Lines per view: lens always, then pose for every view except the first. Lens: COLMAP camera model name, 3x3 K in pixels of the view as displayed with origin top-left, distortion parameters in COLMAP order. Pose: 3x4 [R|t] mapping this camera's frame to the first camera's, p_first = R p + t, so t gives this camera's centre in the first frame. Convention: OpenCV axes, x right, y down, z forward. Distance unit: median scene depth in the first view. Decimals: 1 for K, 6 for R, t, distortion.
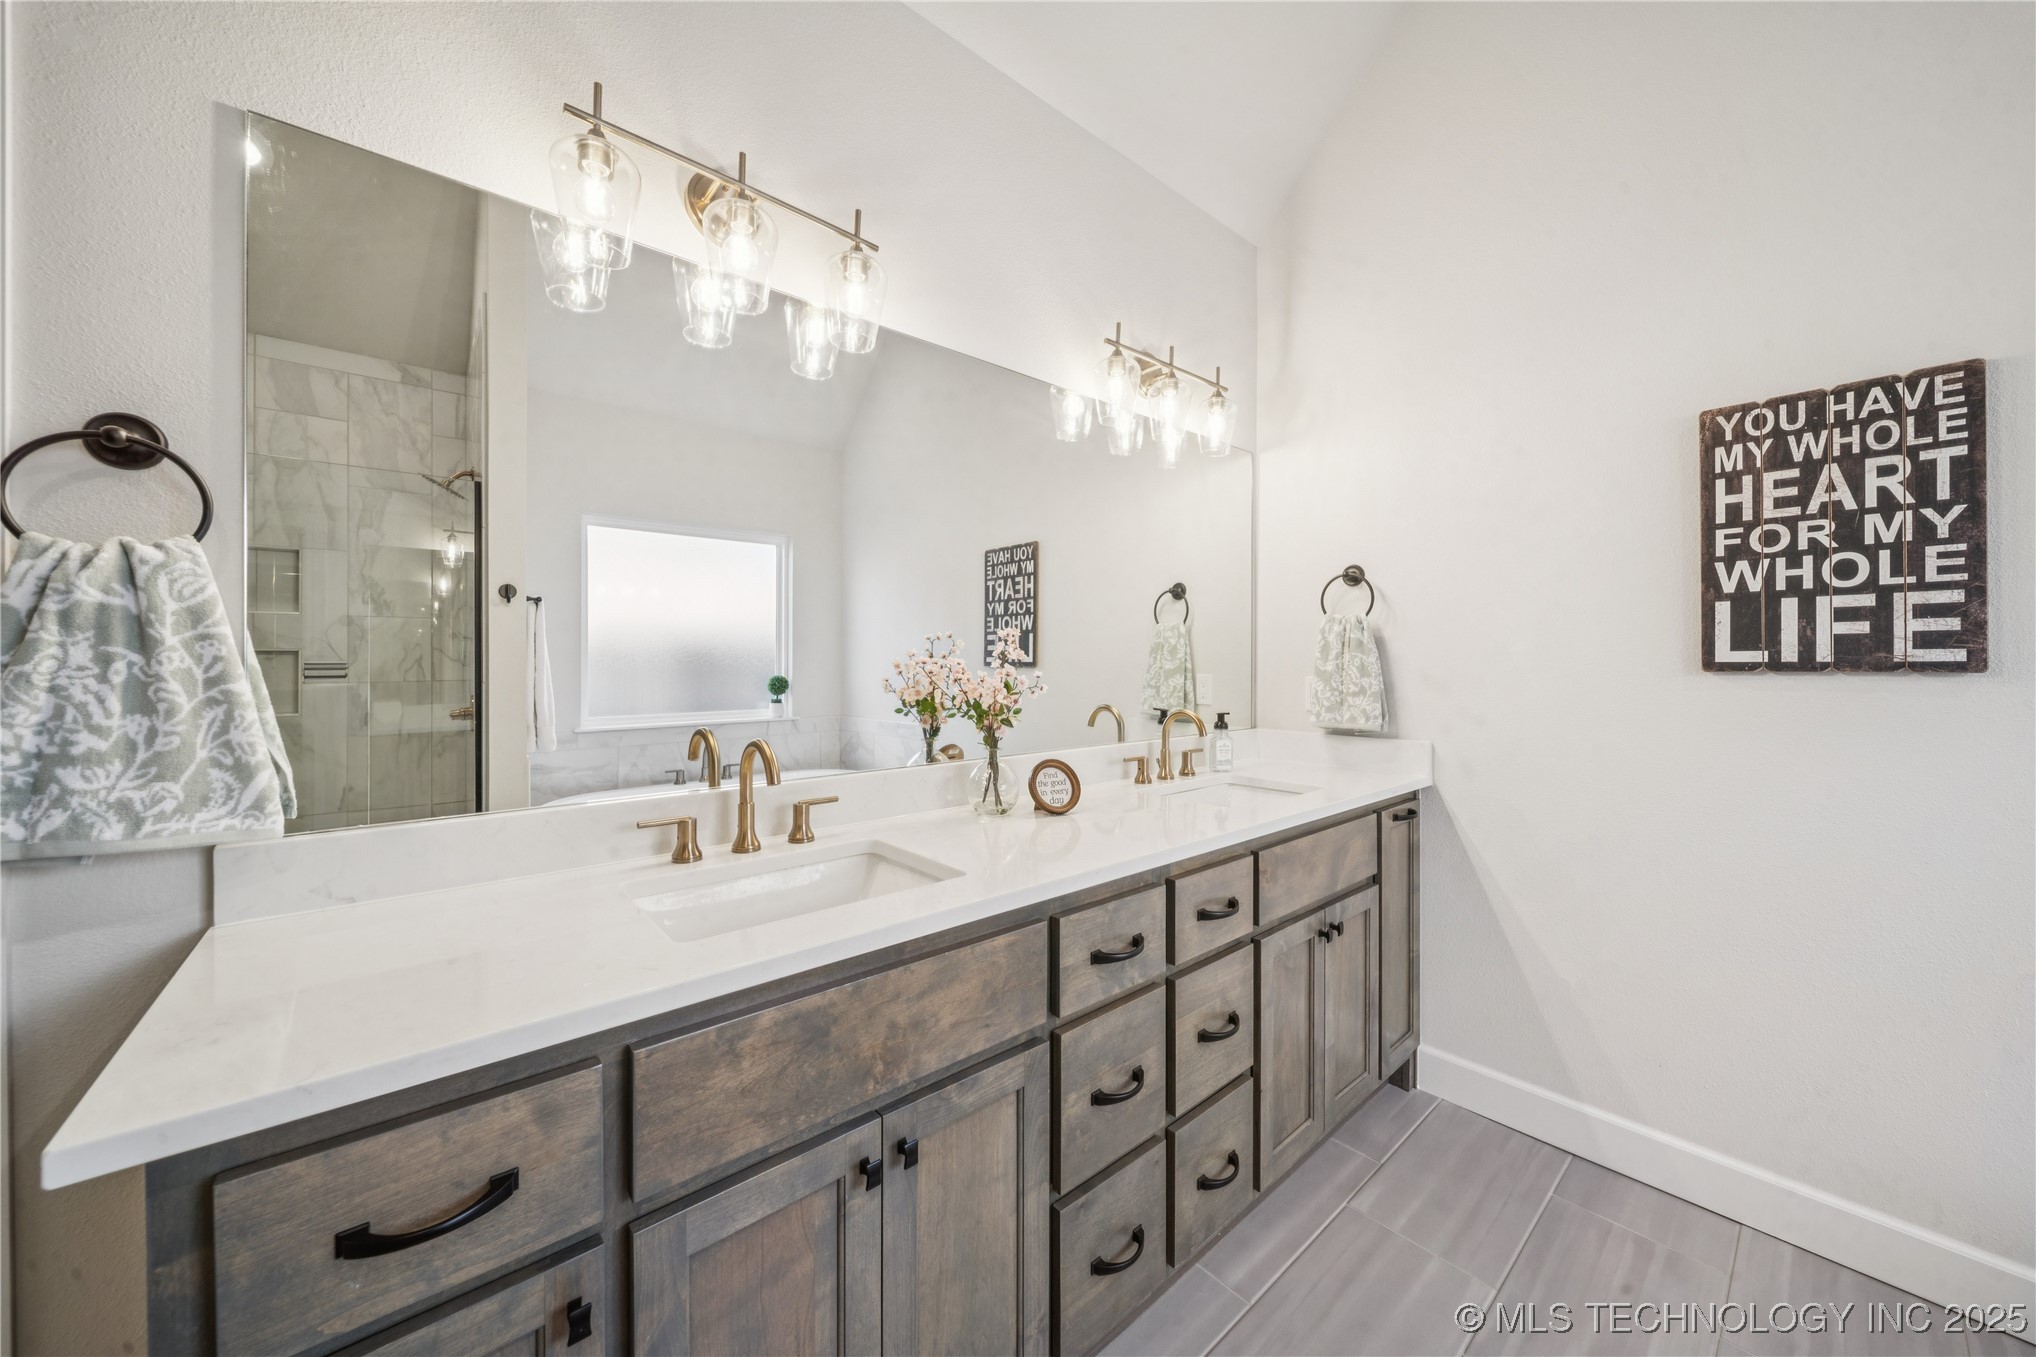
lens RADIAL K [[720.8, 0, 1020.5], [0, 720.8, 661.7], [0, 0, 1]] dist [-0.000175, -0.000573]
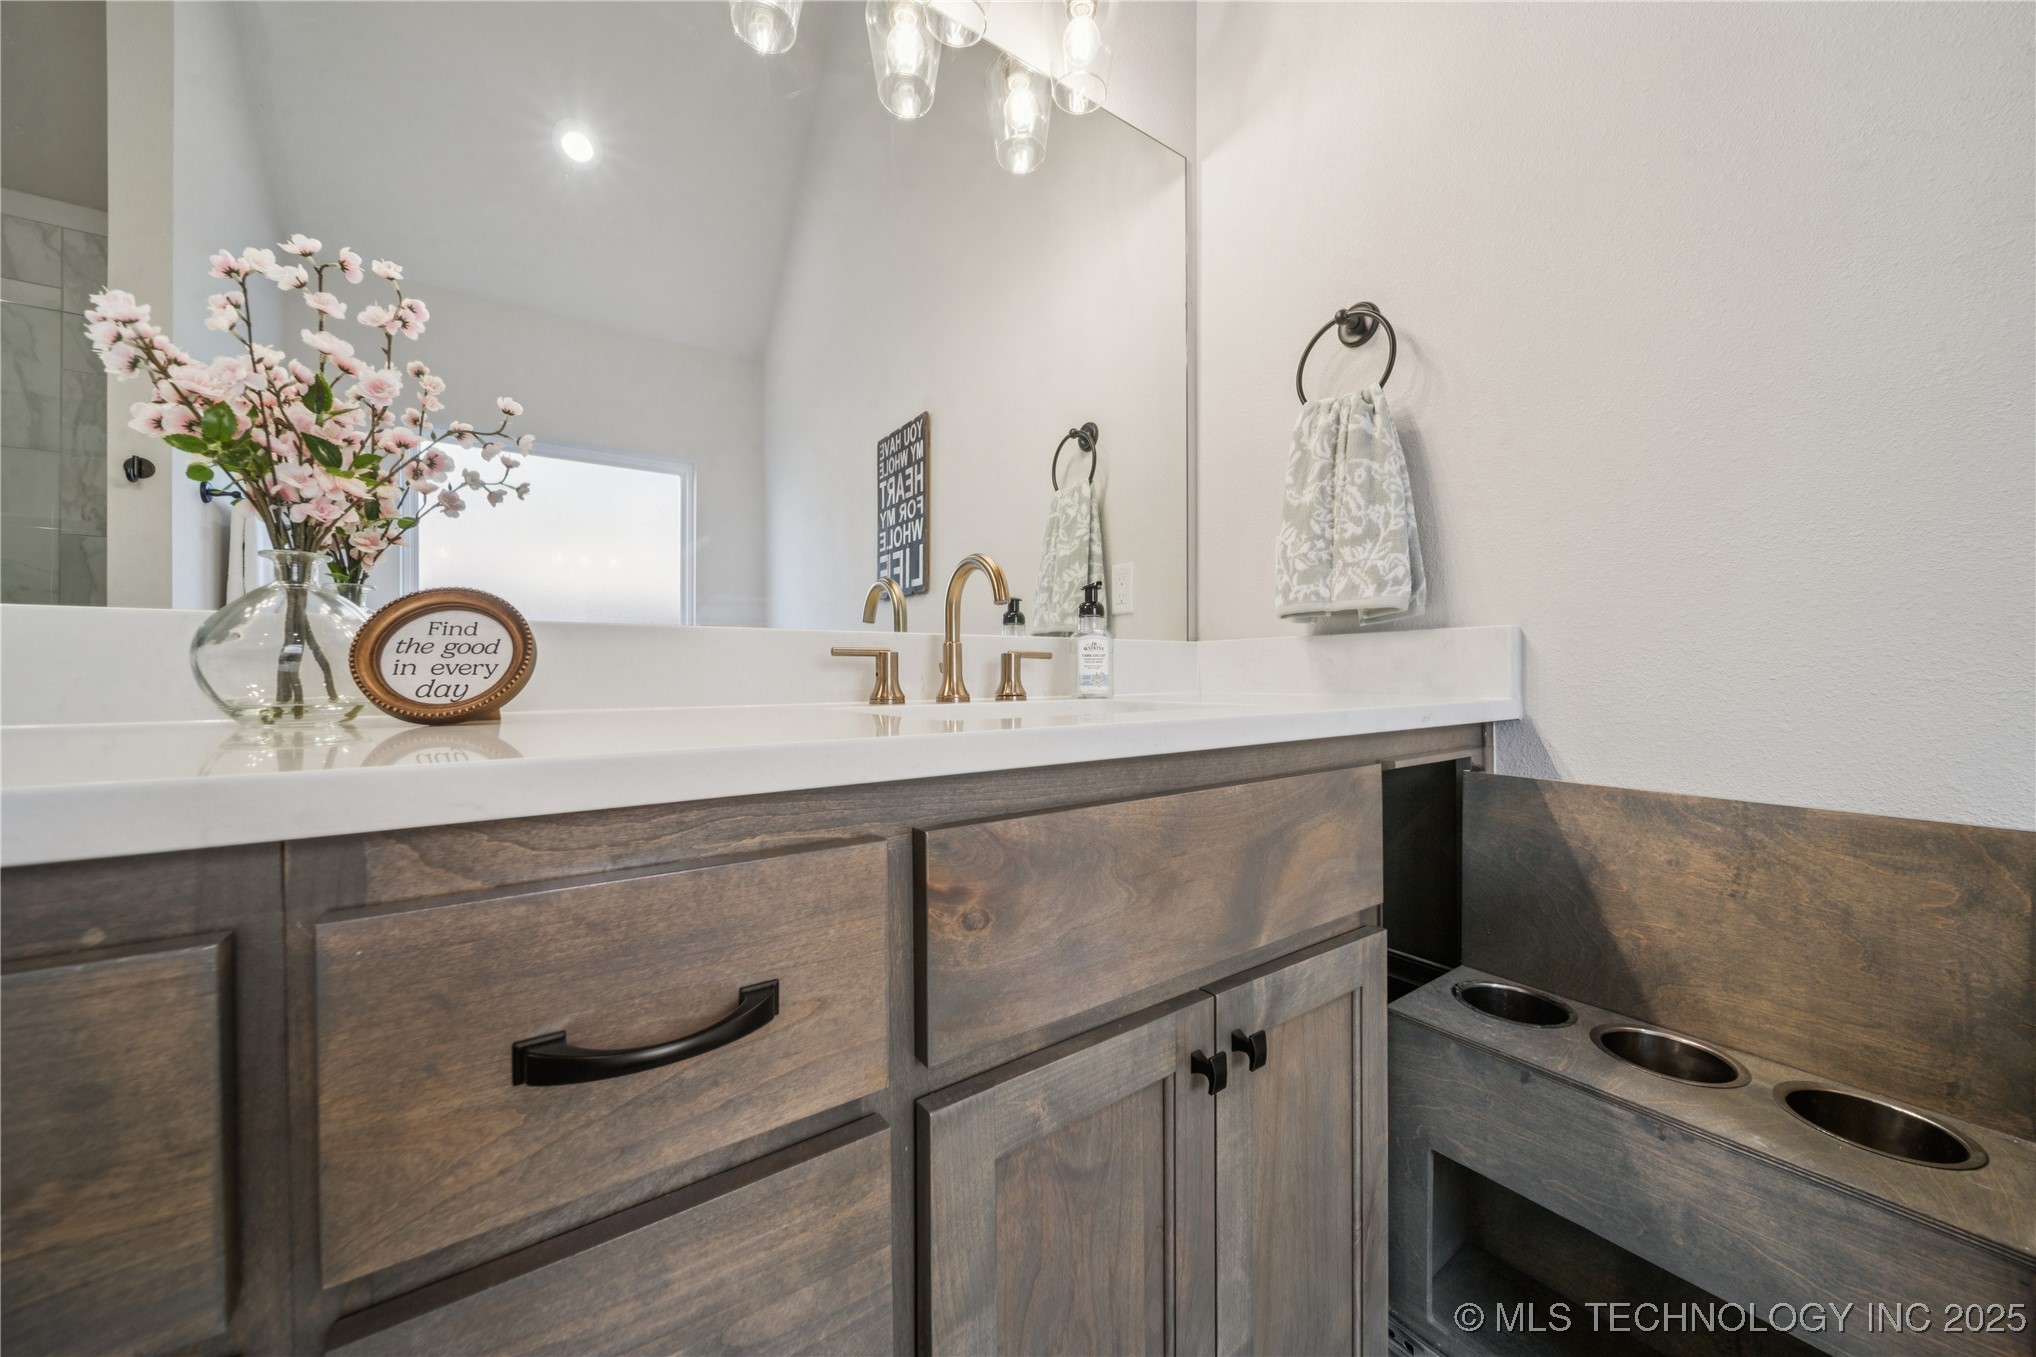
lens RADIAL K [[720.8, 0, 1015.7], [0, 720.8, 670.4], [0, 0, 1]] dist [-0.000175, -0.000573]
pose [[0.994707, -0.003614, -0.102686, 0.371663], [0.003591, 0.999993, -0.000408, 0.177357], [0.102687, 0.000037, 0.994714, 0.634943]]
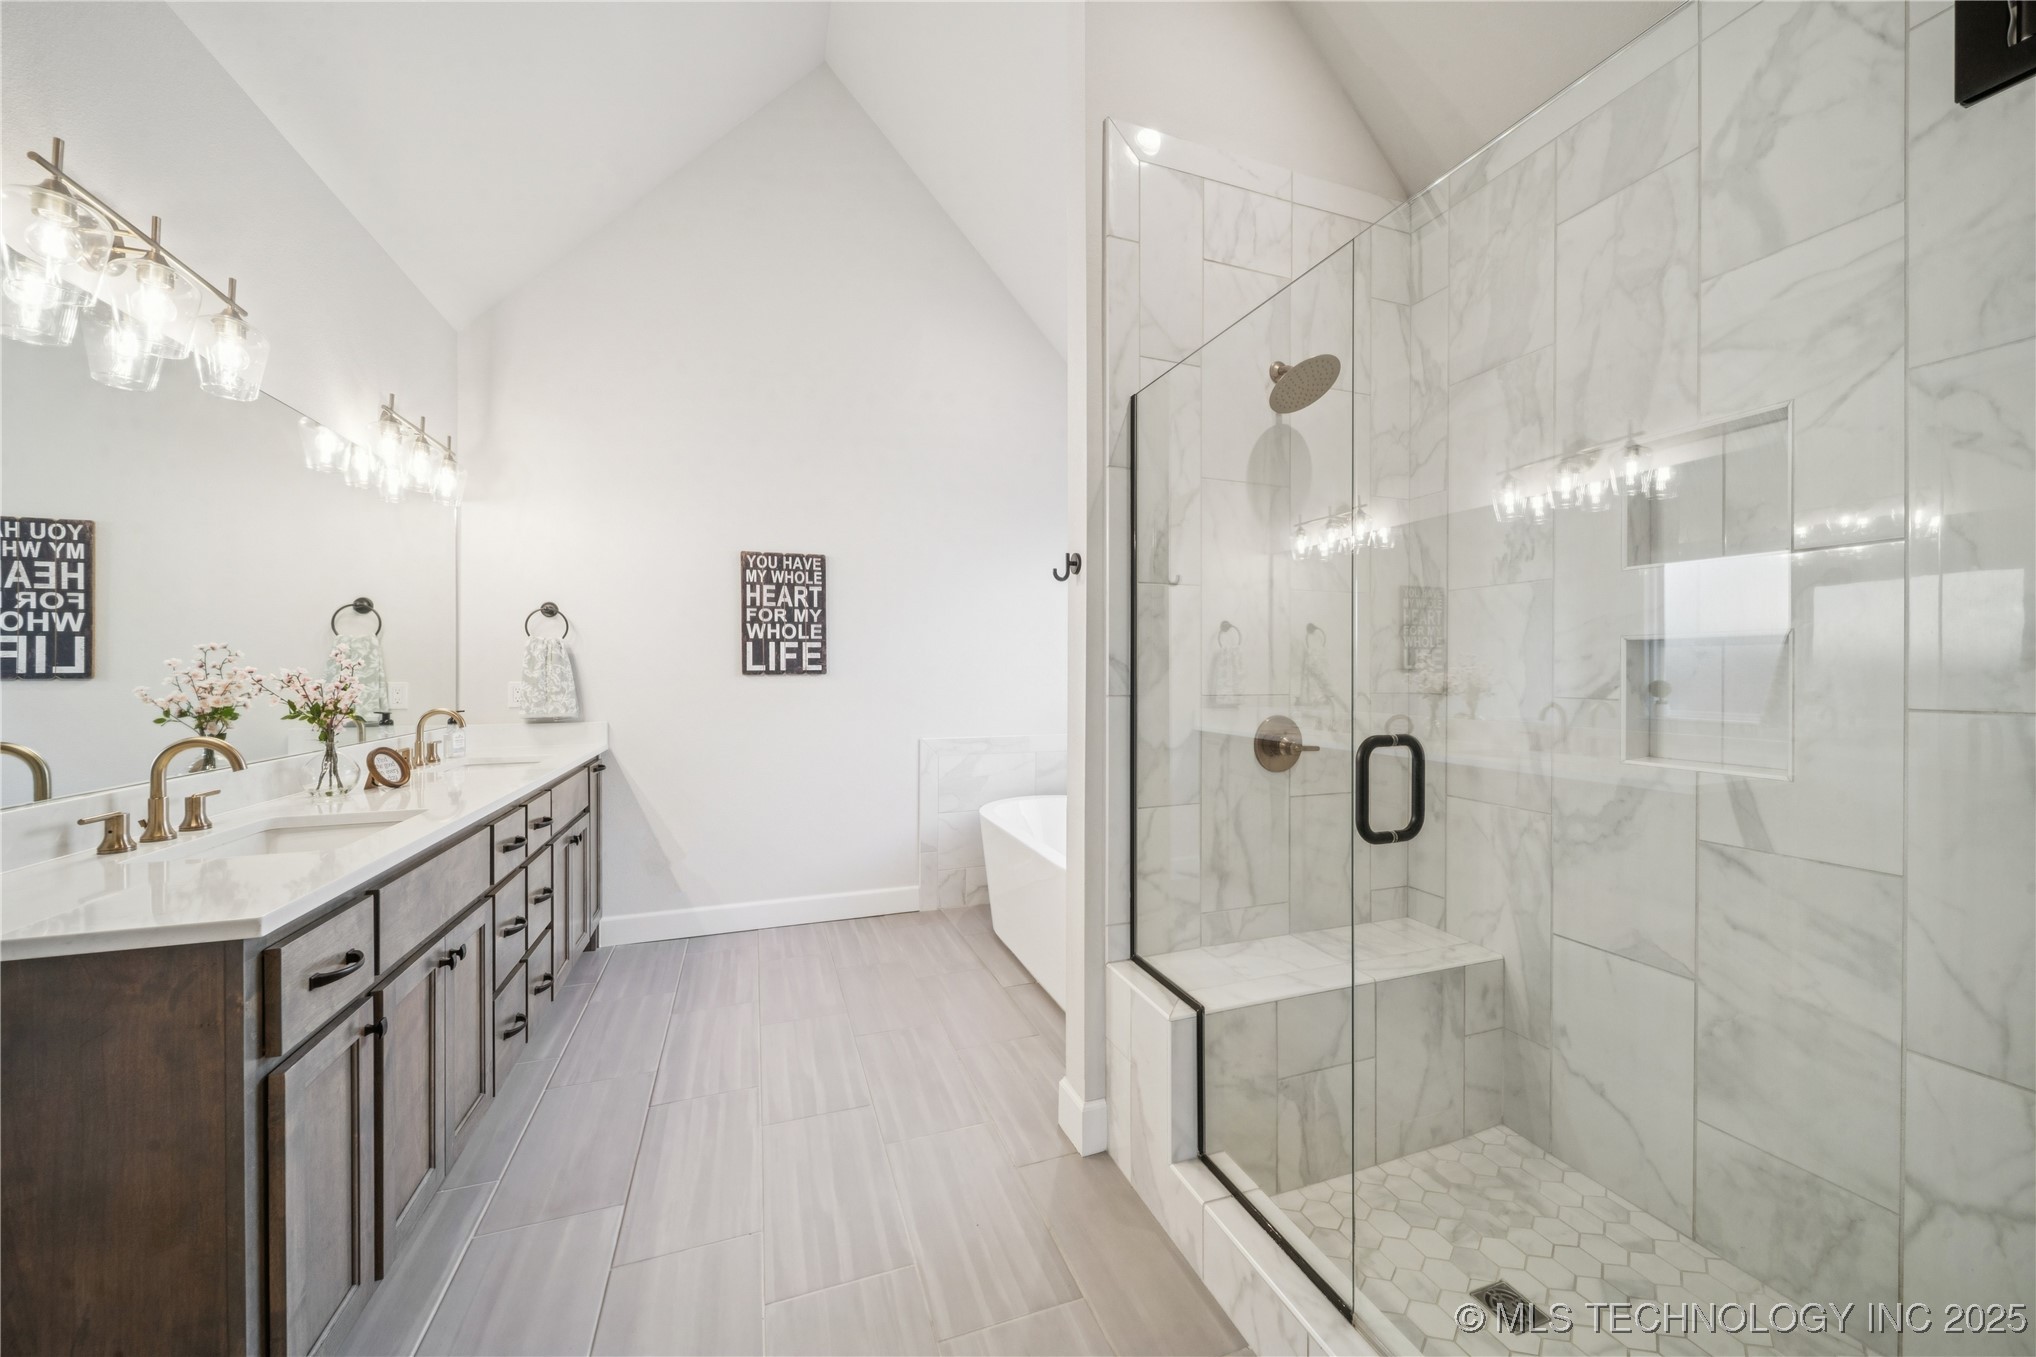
lens RADIAL K [[720.8, 0, 1017.2], [0, 720.8, 675.1], [0, 0, 1]] dist [-0.000175, -0.000573]
pose [[0.354965, -0.007401, 0.934850, -0.742085], [0.002684, 0.999973, 0.006897, 0.001749], [-0.934876, 0.000061, 0.354975, -0.500702]]
